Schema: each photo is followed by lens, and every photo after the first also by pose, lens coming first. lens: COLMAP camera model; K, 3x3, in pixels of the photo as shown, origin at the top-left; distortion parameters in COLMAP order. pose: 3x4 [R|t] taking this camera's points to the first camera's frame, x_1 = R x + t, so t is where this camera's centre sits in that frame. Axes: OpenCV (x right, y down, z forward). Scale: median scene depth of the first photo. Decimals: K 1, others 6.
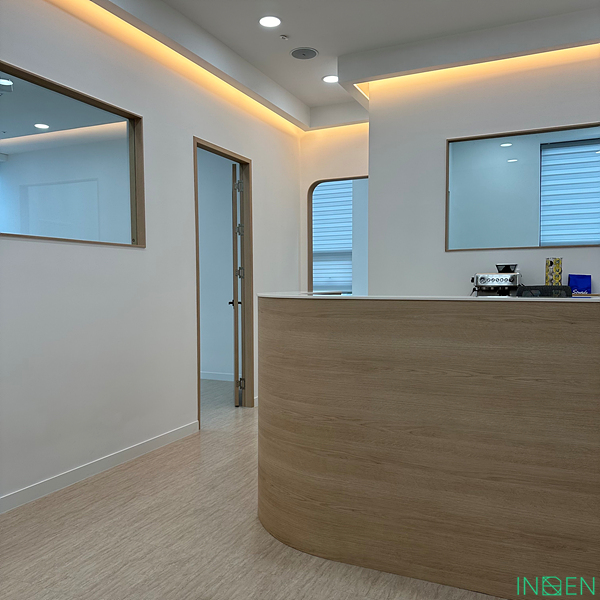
lens RADIAL K [[555.0, 0, 300.0], [0, 555.0, 300.0], [0, 0, 1]] dist [0.161547, -0.263945]
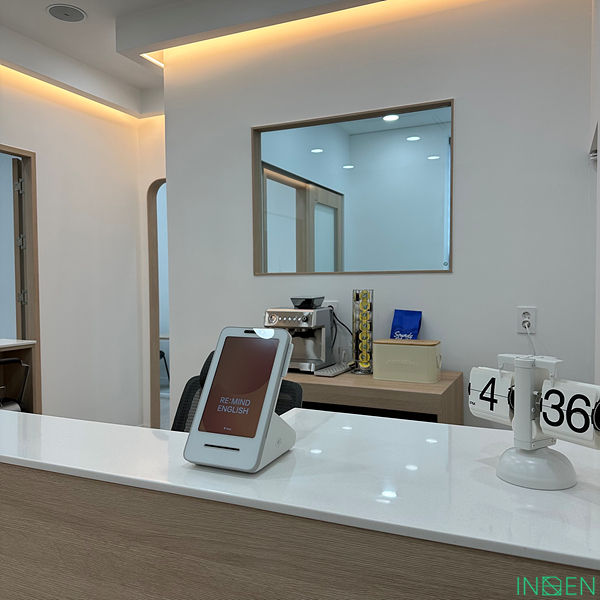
lens RADIAL K [[555.0, 0, 300.0], [0, 555.0, 300.0], [0, 0, 1]] dist [0.161547, -0.263945]
pose [[0.999988, -0.004166, -0.002494, 0.307630], [0.004168, 0.999991, 0.001060, -0.051285], [0.002490, -0.001070, 0.999996, 0.241487]]
